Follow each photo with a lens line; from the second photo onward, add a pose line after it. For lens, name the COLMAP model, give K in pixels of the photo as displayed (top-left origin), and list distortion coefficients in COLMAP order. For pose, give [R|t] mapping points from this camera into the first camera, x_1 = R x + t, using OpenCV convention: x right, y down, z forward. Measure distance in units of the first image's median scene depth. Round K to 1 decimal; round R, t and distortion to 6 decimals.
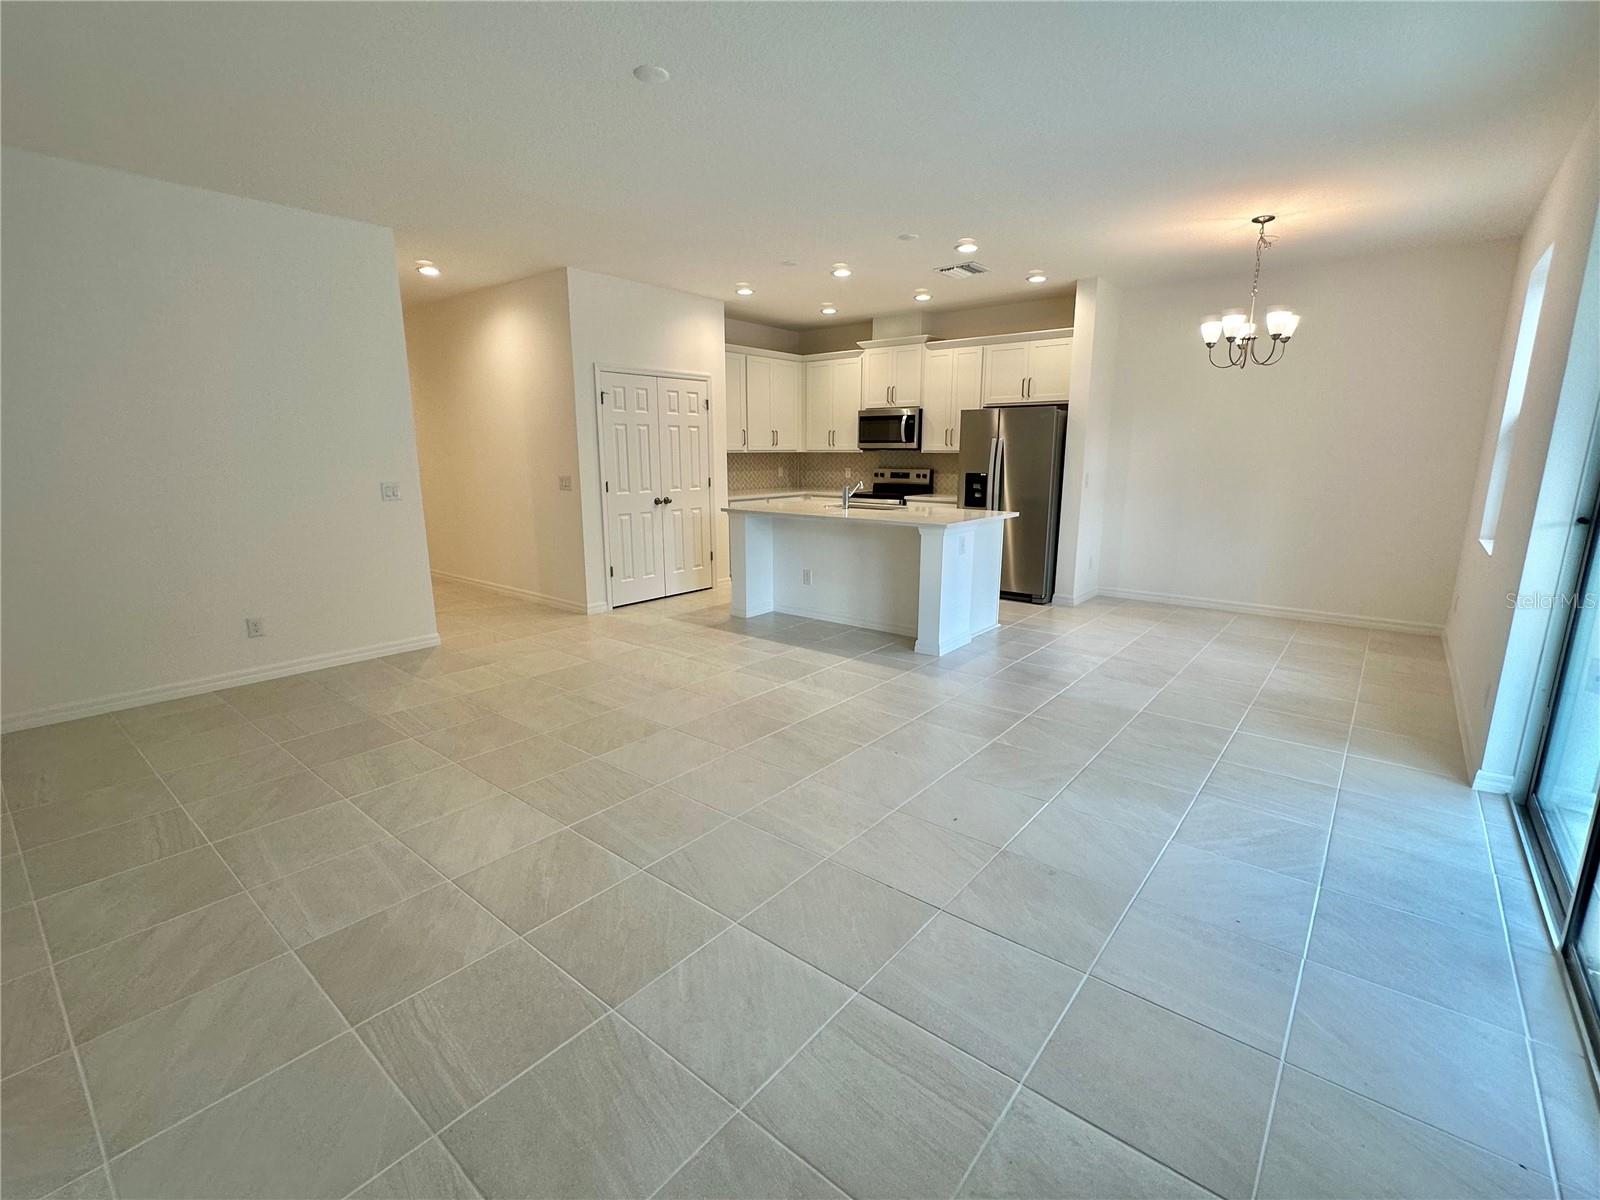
lens RADIAL K [[708.2, 0, 797.4], [0, 708.2, 599.3], [0, 0, 1]] dist [0.001032, 0.000025]
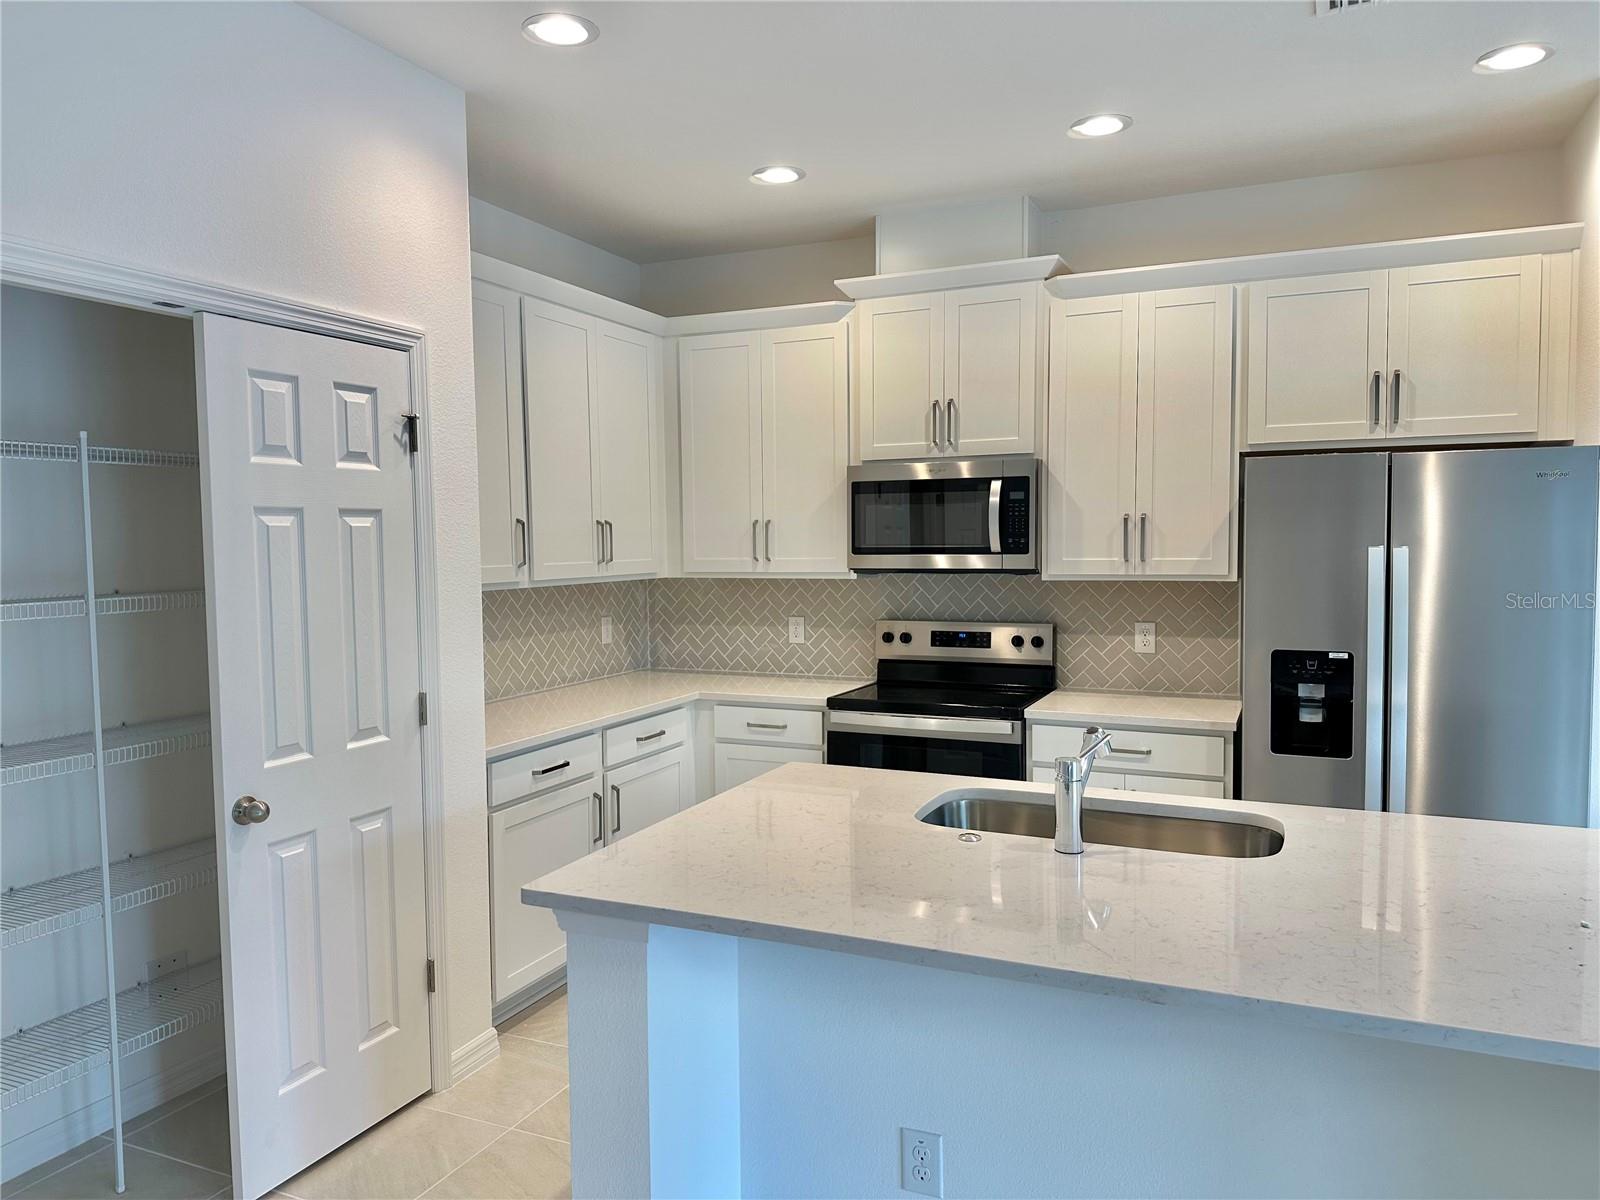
lens RADIAL K [[1098.2, 0, 804.6], [0, 1098.2, 617.1], [0, 0, 1]] dist [0.019898, -0.018580]
pose [[0.964371, -0.028328, 0.263033, -0.083247], [0.064206, 0.989586, -0.128826, -0.122748], [-0.256644, 0.141125, 0.956147, 0.495016]]
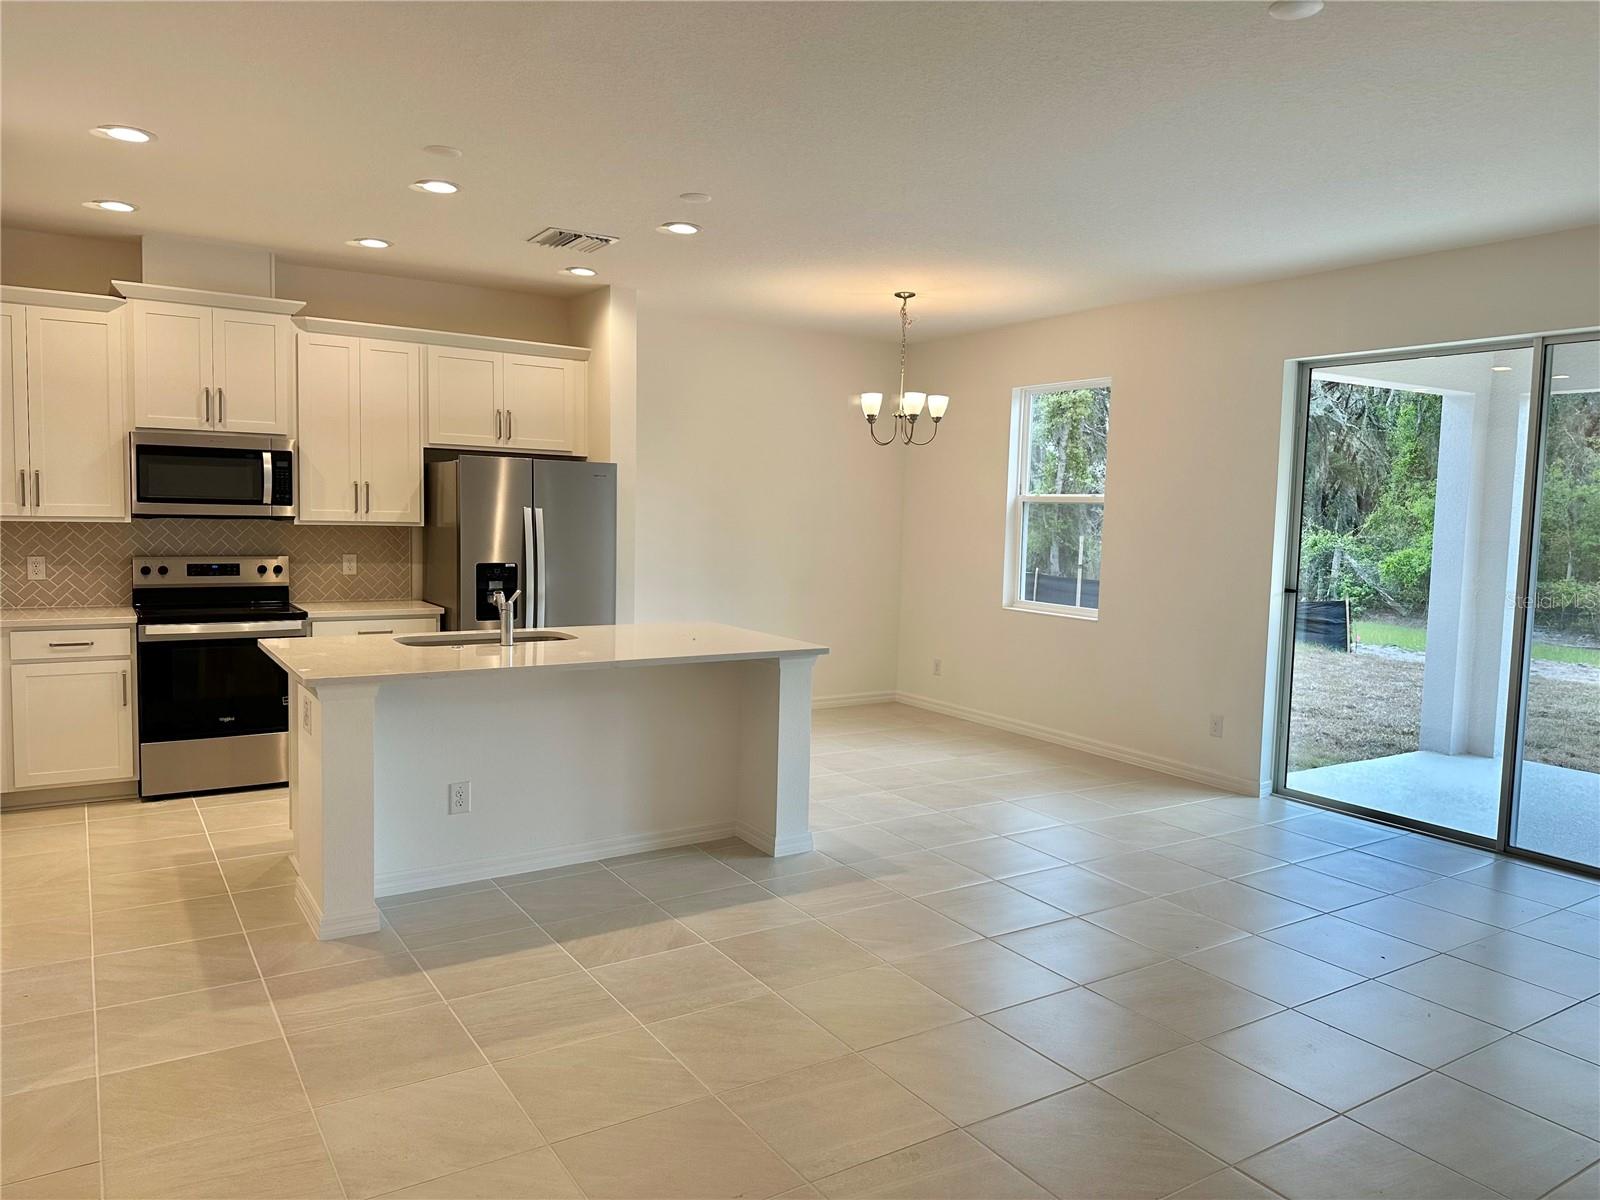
lens RADIAL K [[1098.2, 0, 802.8], [0, 1098.2, 605.8], [0, 0, 1]] dist [0.019898, -0.018580]
pose [[0.299832, -0.076260, 0.950939, -0.461766], [0.174358, 0.984391, 0.023968, -0.102670], [-0.937923, 0.158617, 0.308449, 0.412961]]
